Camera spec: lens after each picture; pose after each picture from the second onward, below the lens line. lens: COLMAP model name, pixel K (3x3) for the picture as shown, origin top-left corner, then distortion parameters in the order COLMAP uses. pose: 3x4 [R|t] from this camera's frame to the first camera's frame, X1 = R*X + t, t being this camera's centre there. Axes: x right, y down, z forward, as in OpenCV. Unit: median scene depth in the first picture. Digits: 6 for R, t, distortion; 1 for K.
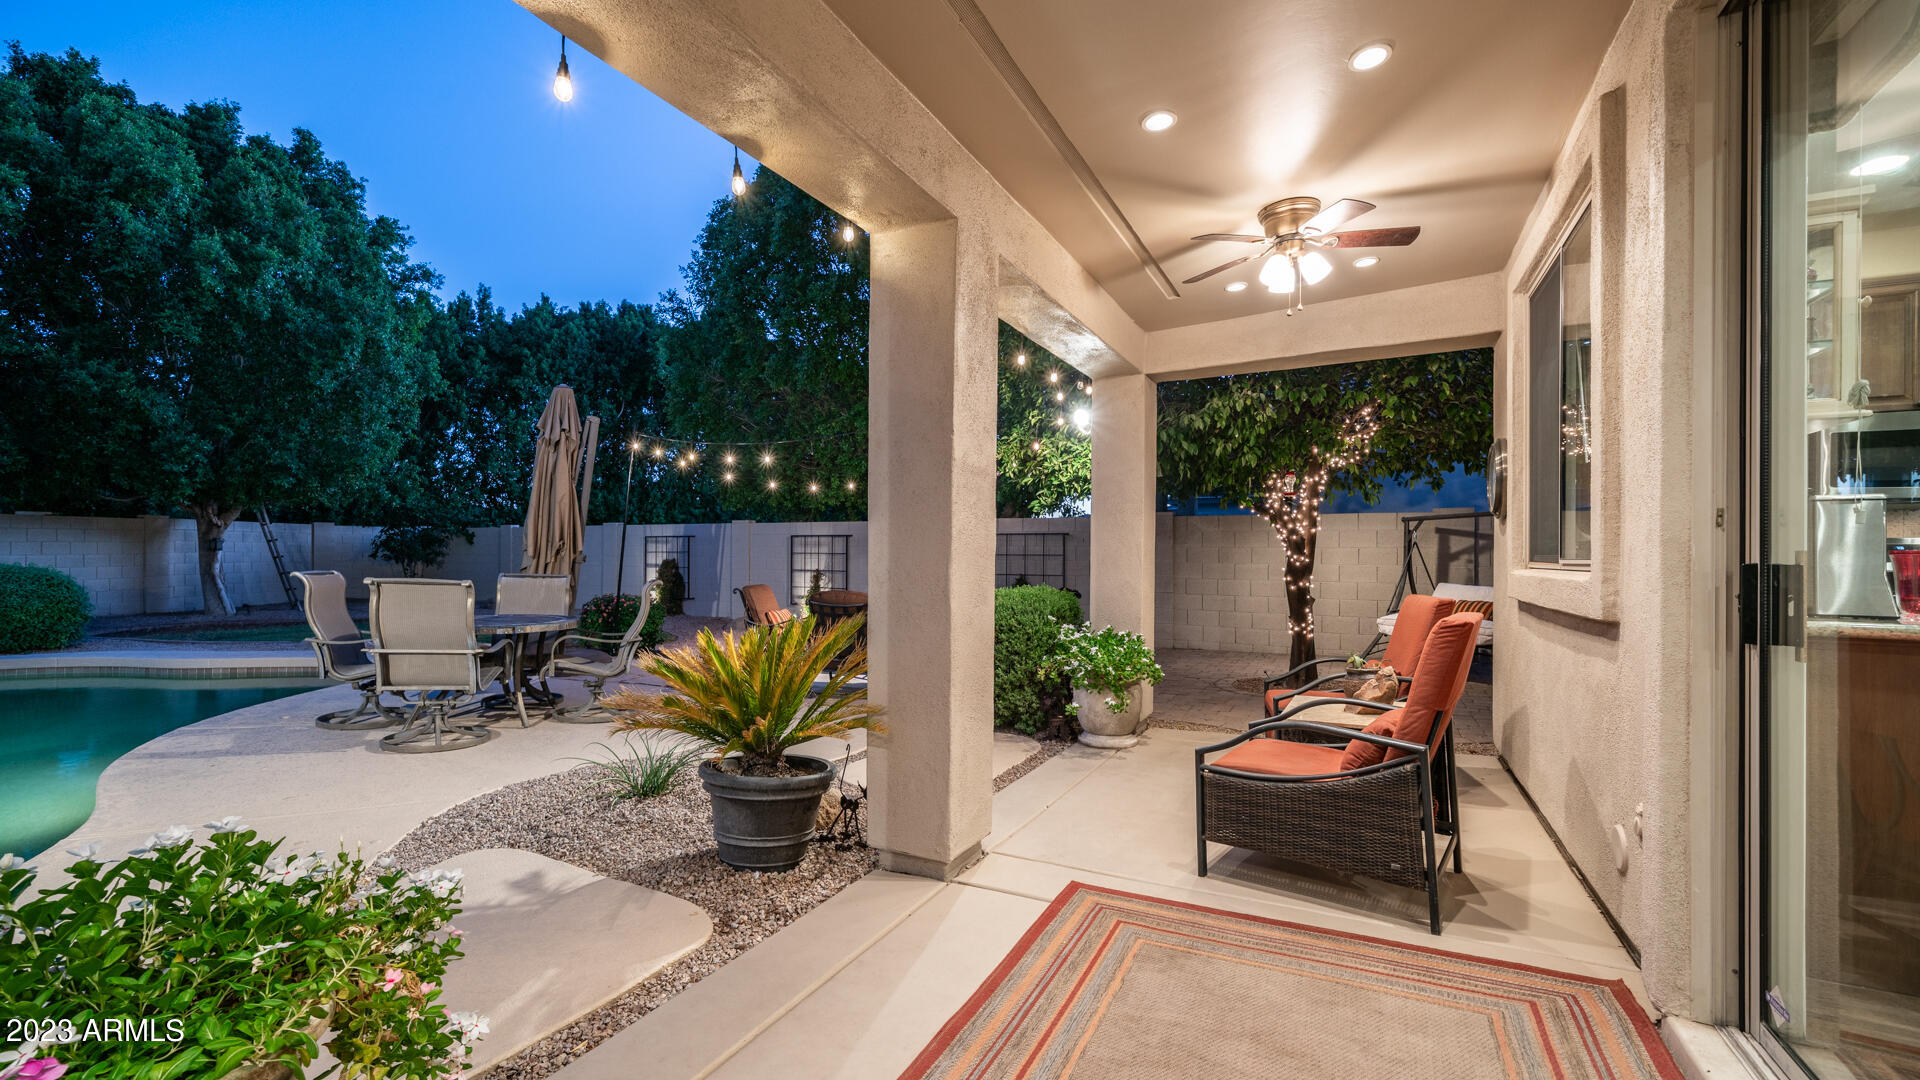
lens RADIAL K [[786.9, 0, 956.1], [0, 786.9, 546.4], [0, 0, 1]] dist [-0.000110, 0.001567]
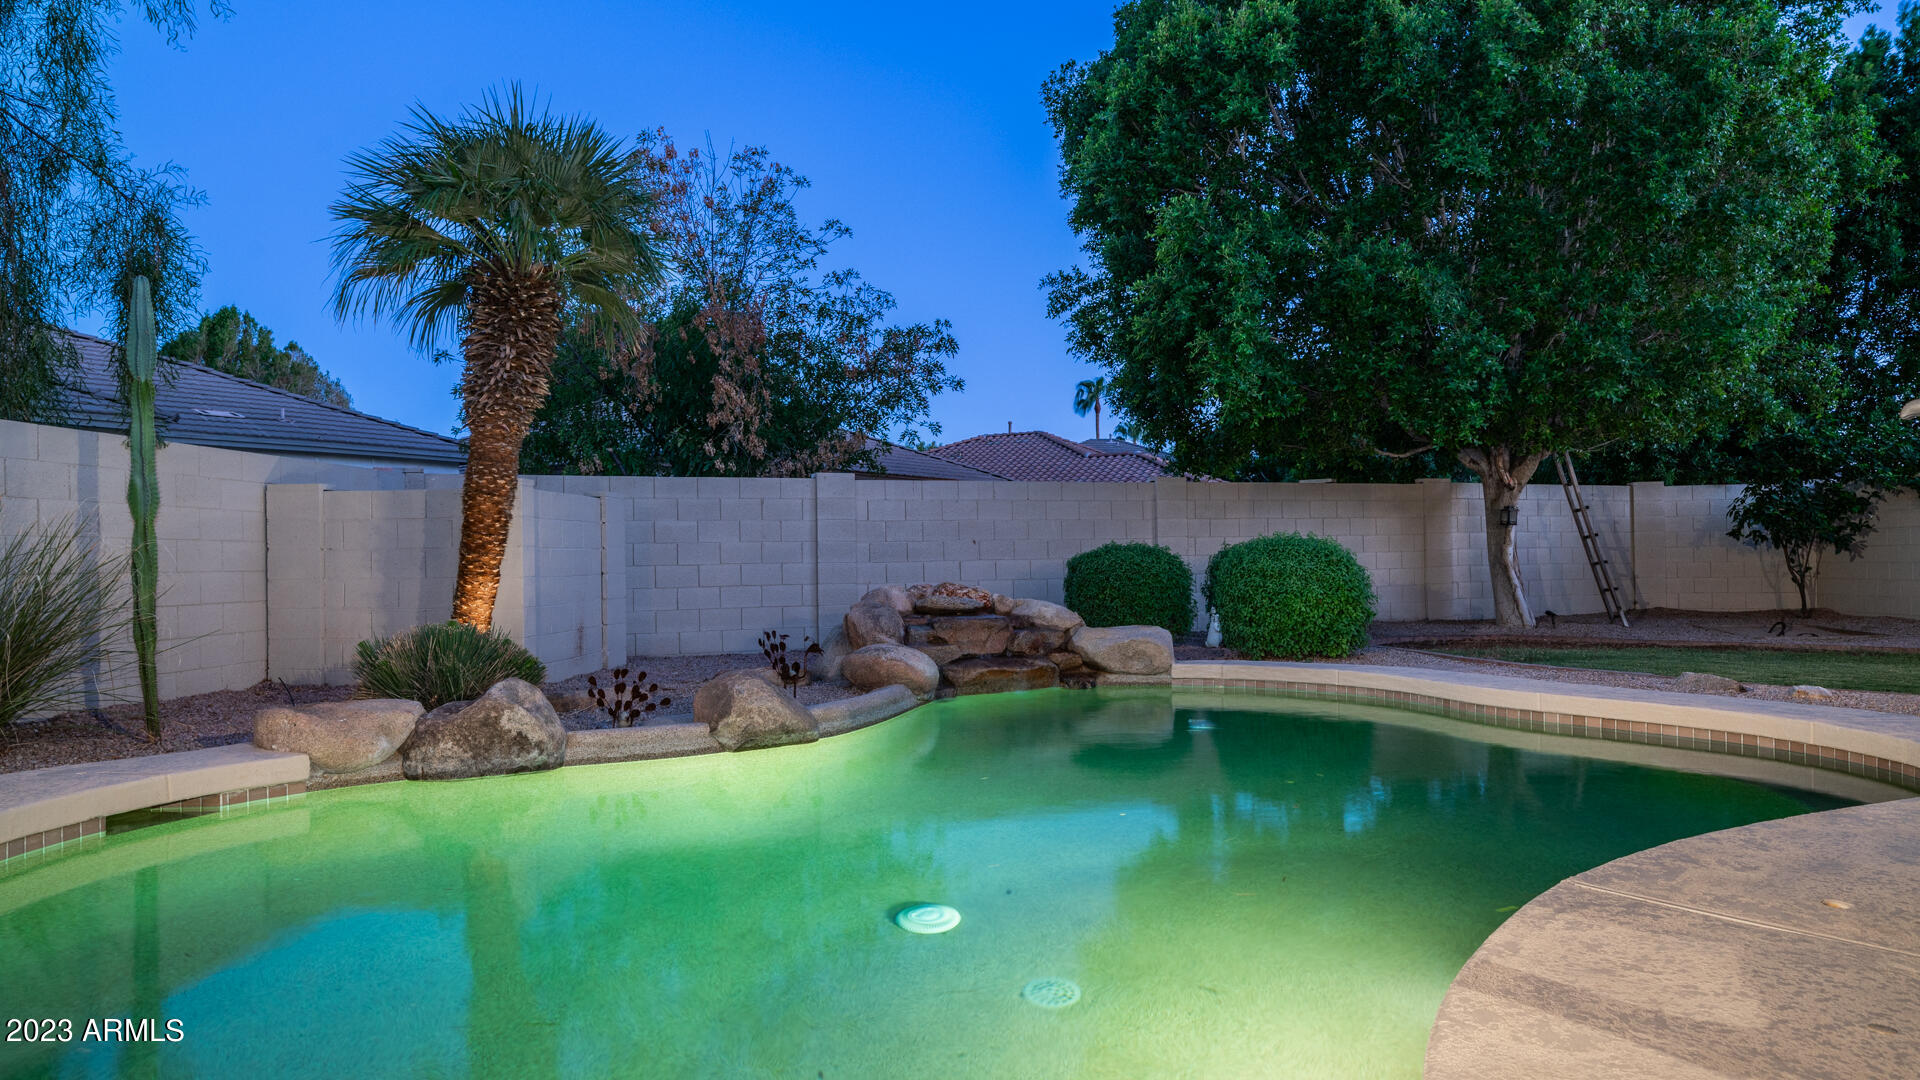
lens RADIAL K [[1161.8, 0, 951.5], [0, 1161.8, 554.0], [0, 0, 1]] dist [0.006923, -0.003025]
pose [[0.384245, -0.021101, -0.922990, -0.292998], [0.018661, 0.999712, -0.015086, 0.041874], [0.923042, -0.011428, 0.384528, 0.264355]]
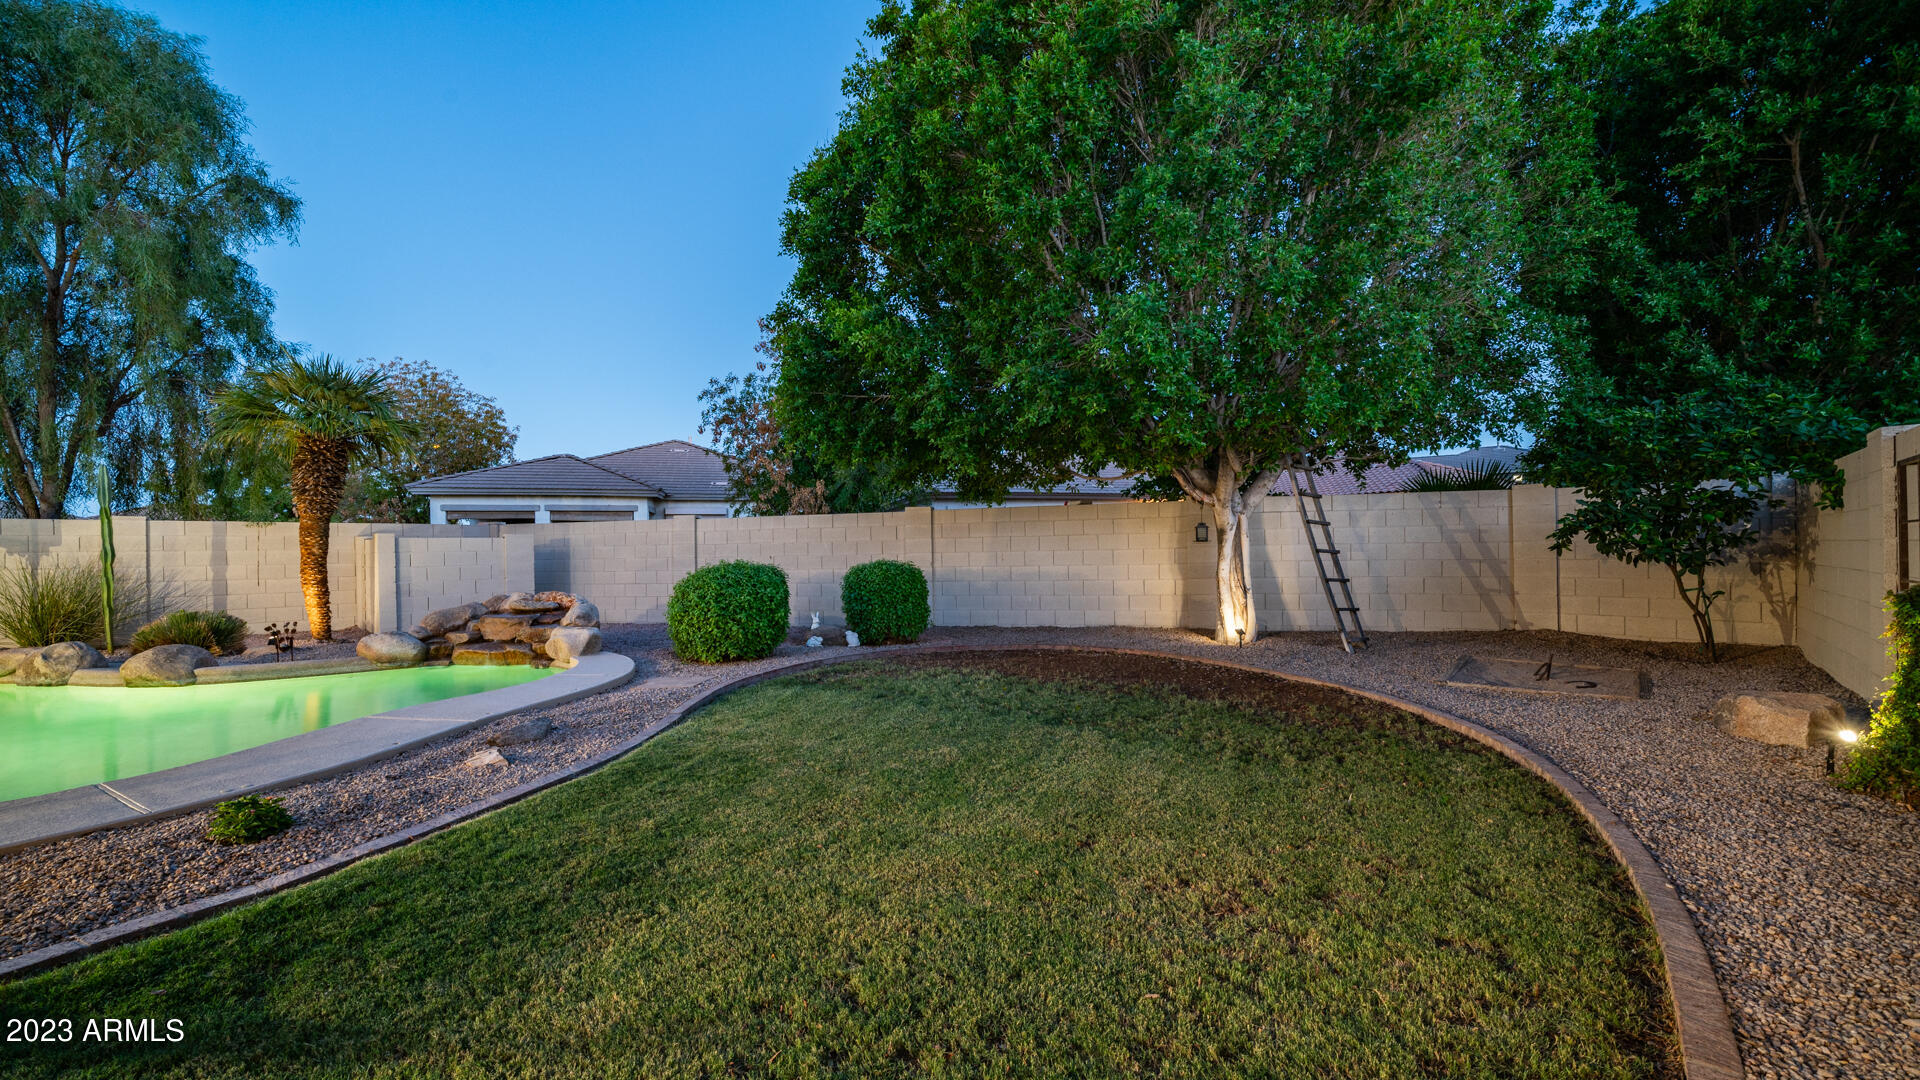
lens RADIAL K [[745.3, 0, 954.9], [0, 745.3, 549.6], [0, 0, 1]] dist [0.000806, -0.000411]
pose [[-0.250794, -0.003784, -0.968033, -0.354856], [0.013384, 0.999883, -0.007376, 0.016890], [0.967948, -0.014806, -0.250715, 1.158460]]
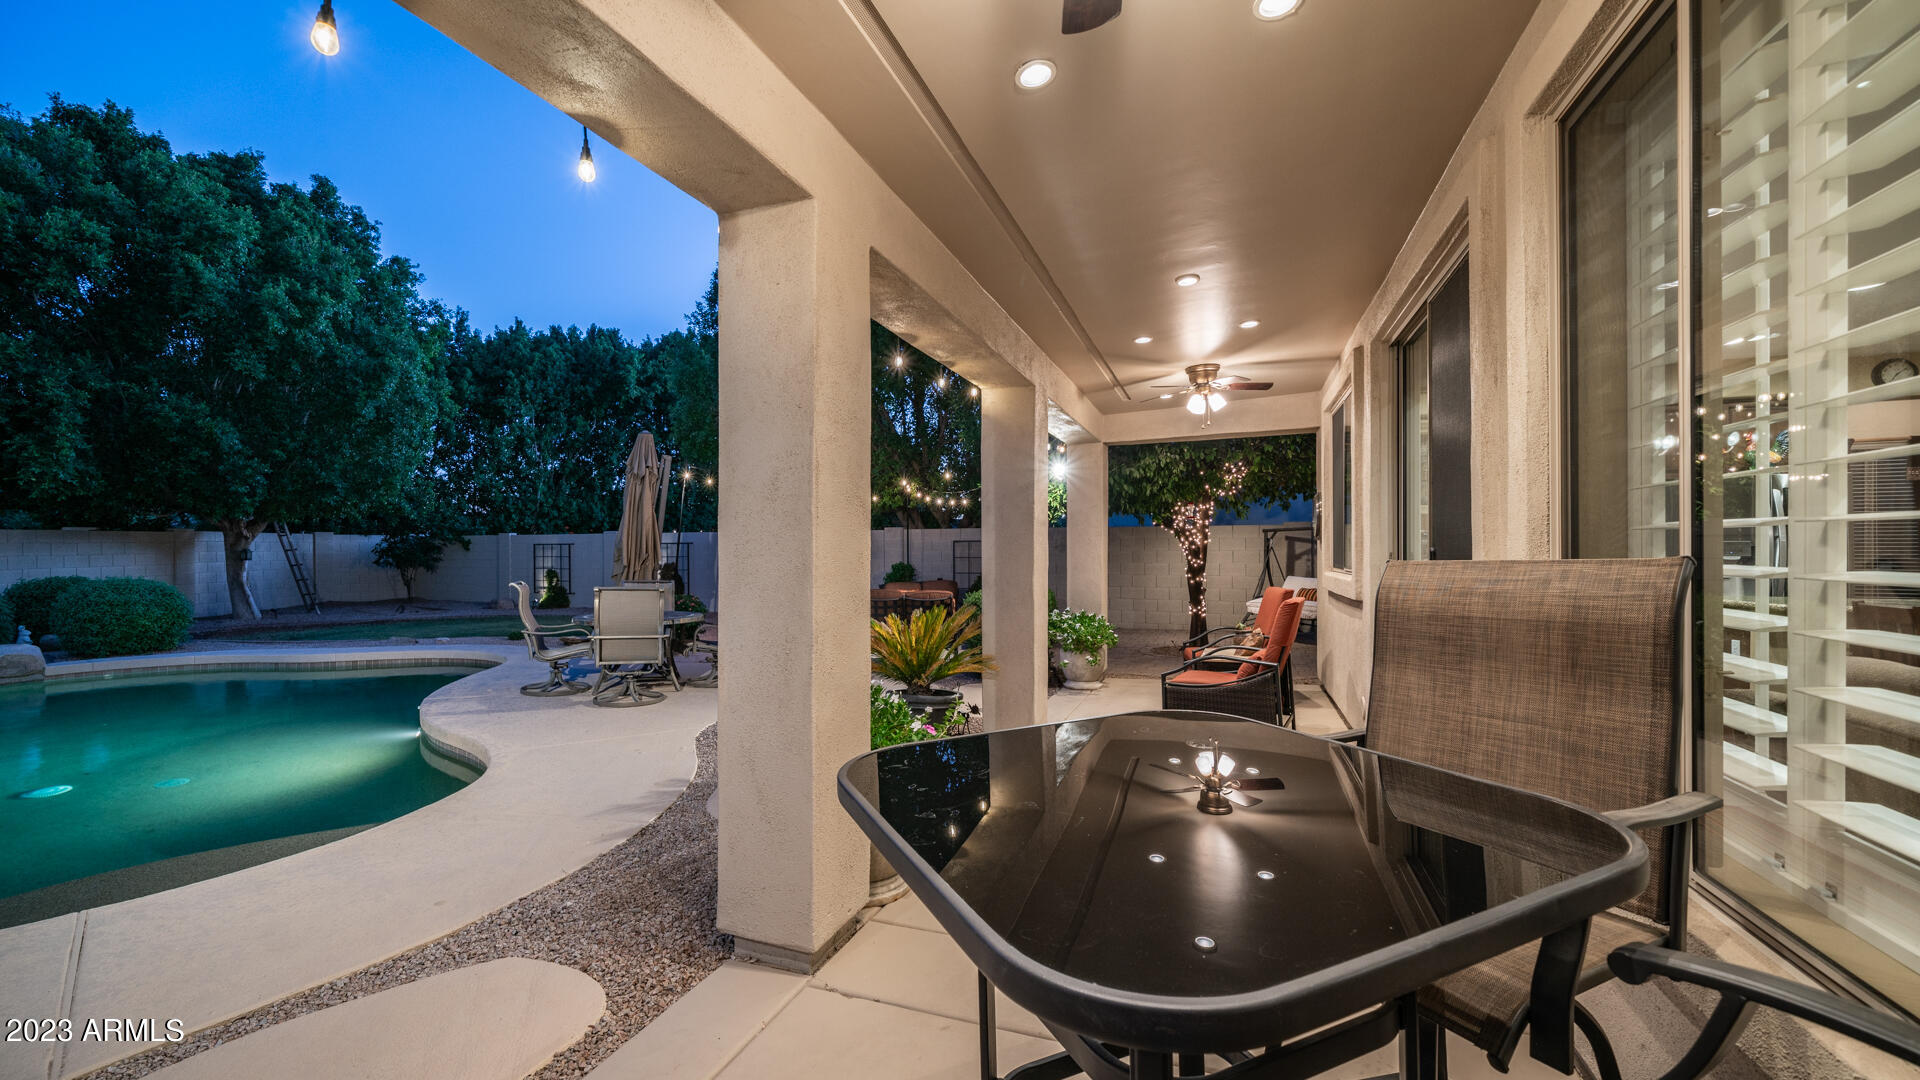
lens RADIAL K [[745.3, 0, 957.7], [0, 745.3, 544.8], [0, 0, 1]] dist [0.000806, -0.000411]
pose [[0.991604, -0.008970, 0.129004, -0.111562], [0.008342, 0.999951, 0.005413, -0.016681], [-0.129046, -0.004291, 0.991629, -0.191114]]
